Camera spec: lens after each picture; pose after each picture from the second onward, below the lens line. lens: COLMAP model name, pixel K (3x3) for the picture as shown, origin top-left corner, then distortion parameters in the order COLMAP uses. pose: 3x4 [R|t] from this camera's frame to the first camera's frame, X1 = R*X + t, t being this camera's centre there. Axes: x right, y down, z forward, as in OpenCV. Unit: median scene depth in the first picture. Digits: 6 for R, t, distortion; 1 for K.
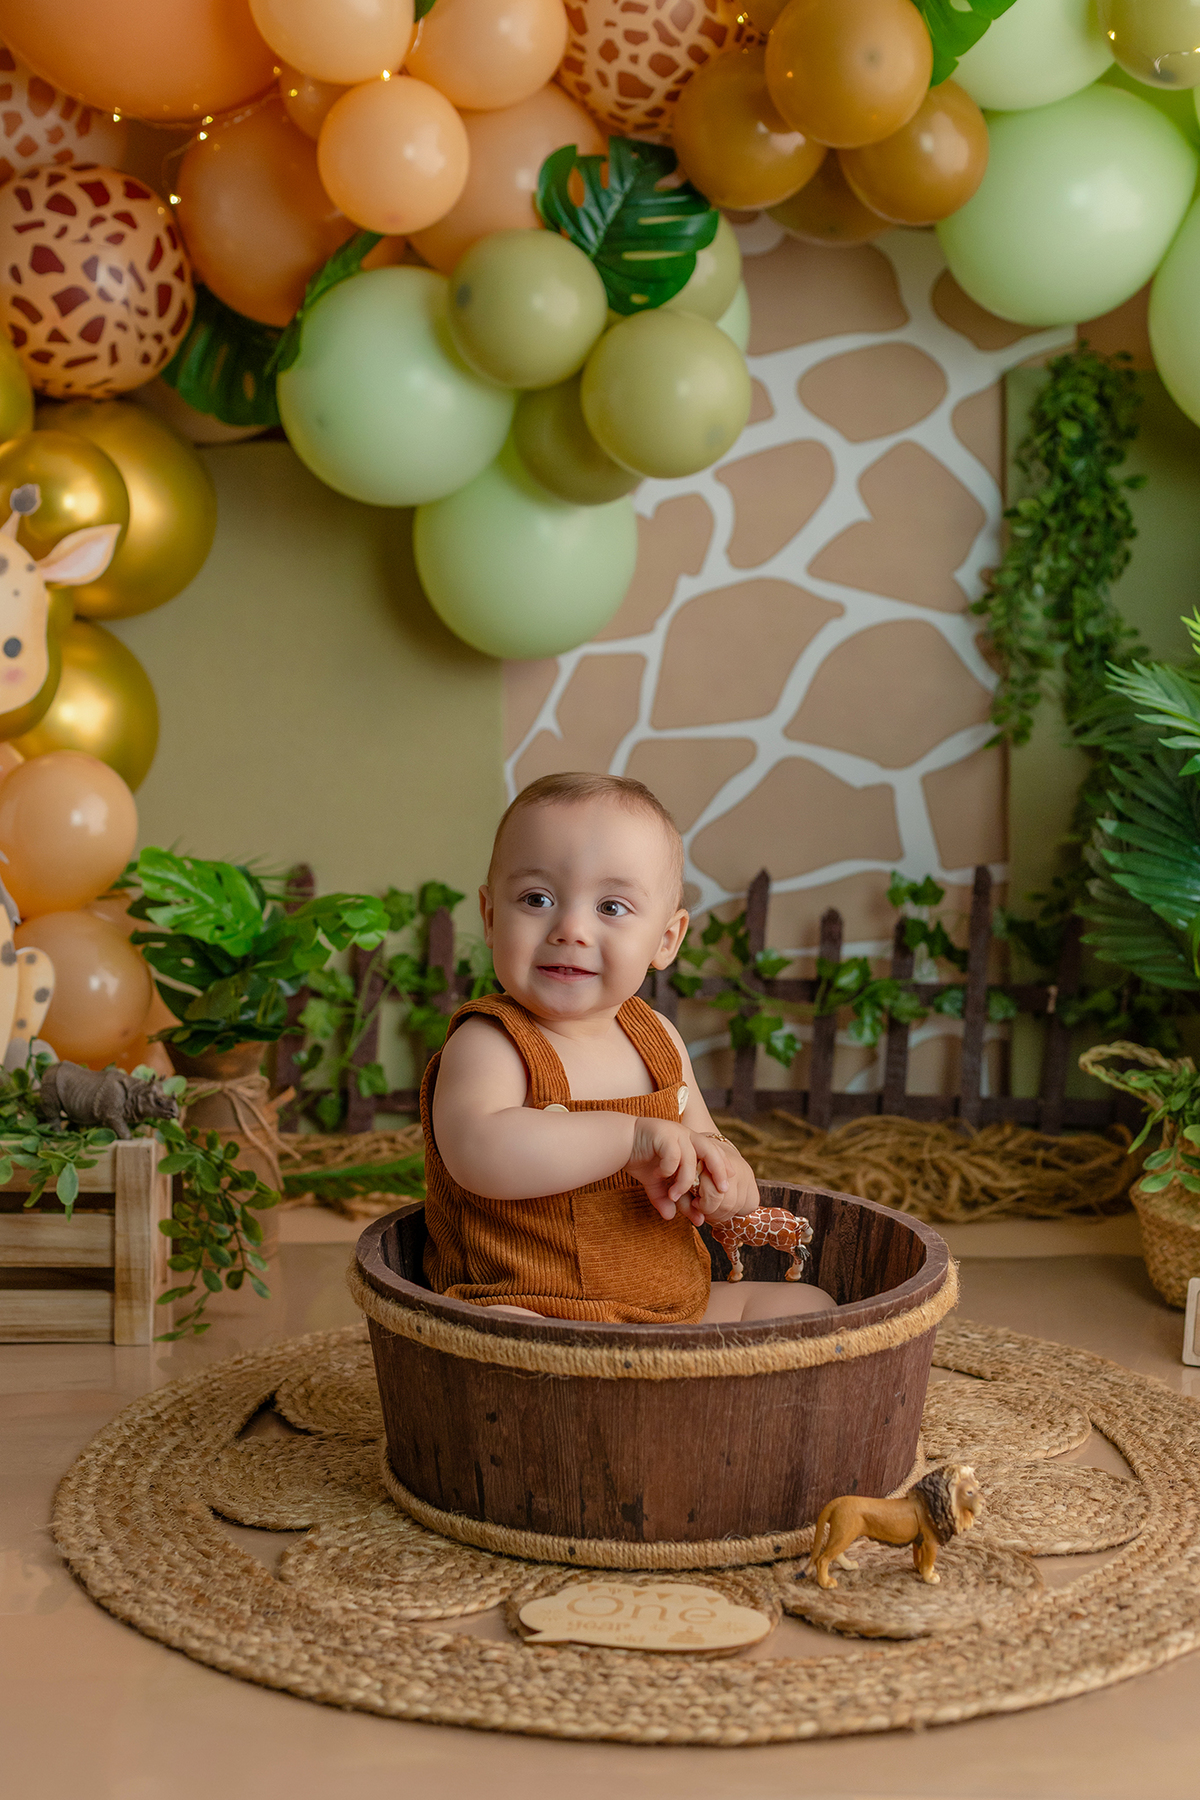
lens RADIAL K [[2574.4, 0, 608.7], [0, 2574.4, 898.3], [0, 0, 1]] dist [-0.026138, -0.023448]
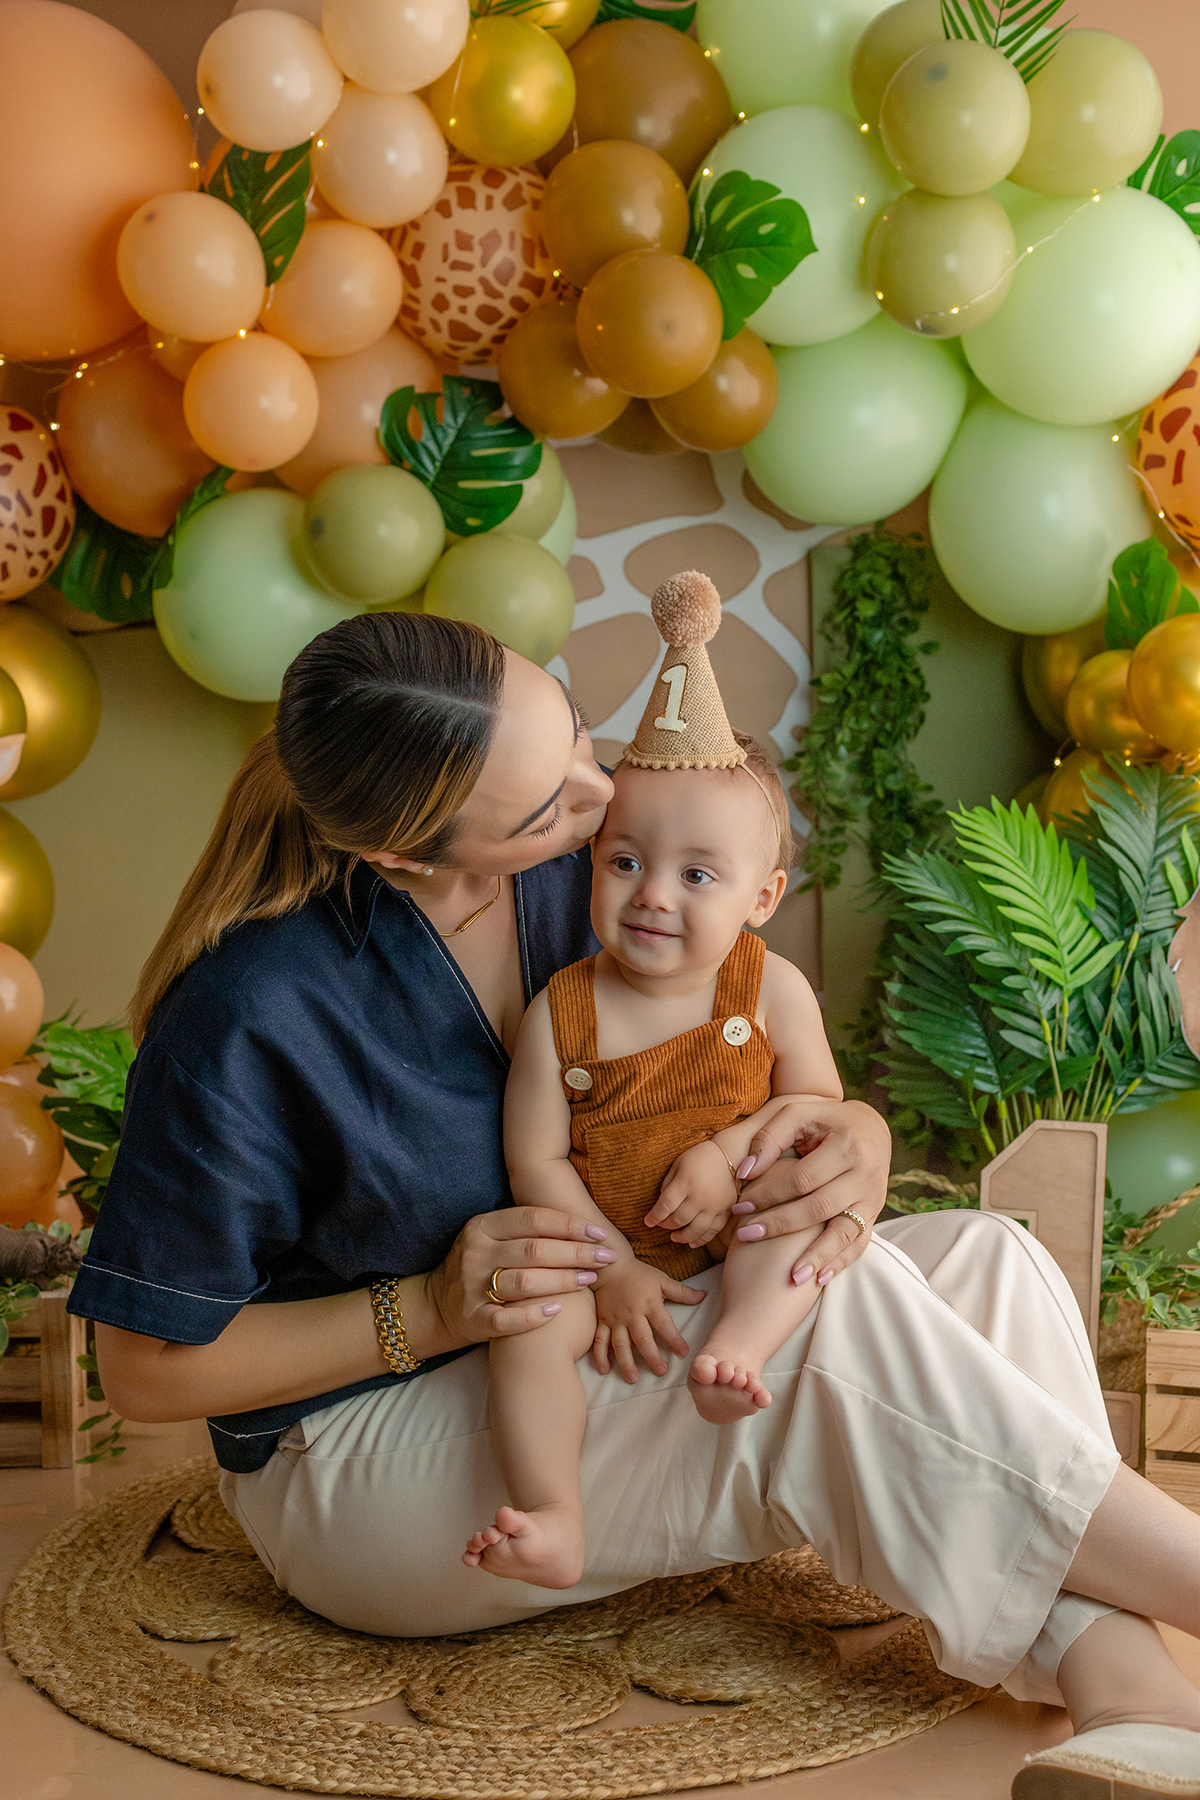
lens RADIAL K [[2660.9, 0, 575.8], [0, 2660.9, 937.5], [0, 0, 1]] dist [-0.027601, 0.005783]
pose [[0.999220, -0.026966, 0.028843, 0.018129], [0.026467, 0.999496, 0.017541, -0.070241], [-0.029301, -0.016764, 0.999430, -0.169183]]
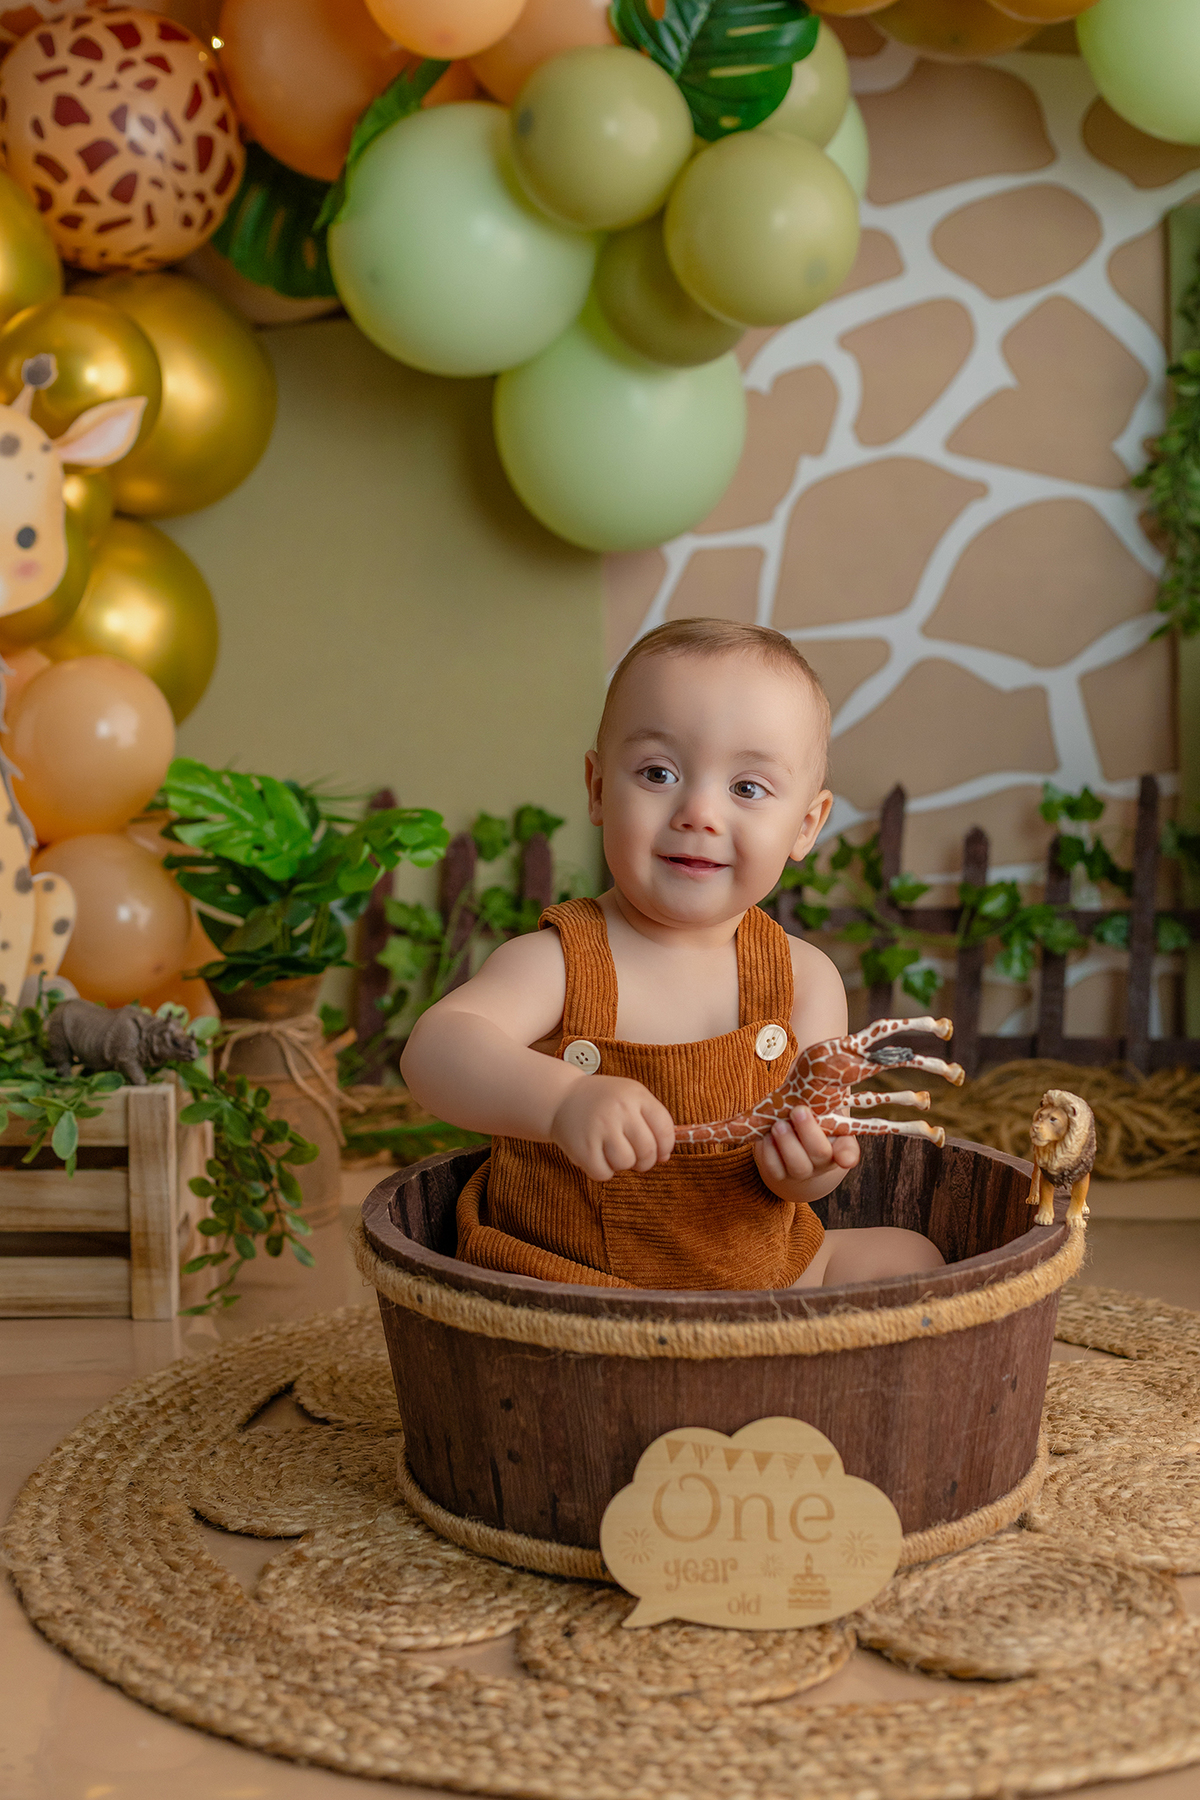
lens RADIAL K [[2591.2, 0, 597.1], [0, 2591.2, 905.3], [0, 0, 1]] dist [-0.017523, -0.063402]
pose [[0.995896, -0.014675, -0.089308, 0.041428], [0.015636, 0.999827, 0.010062, 0.022899], [0.089145, -0.011417, 0.995953, 0.119726]]
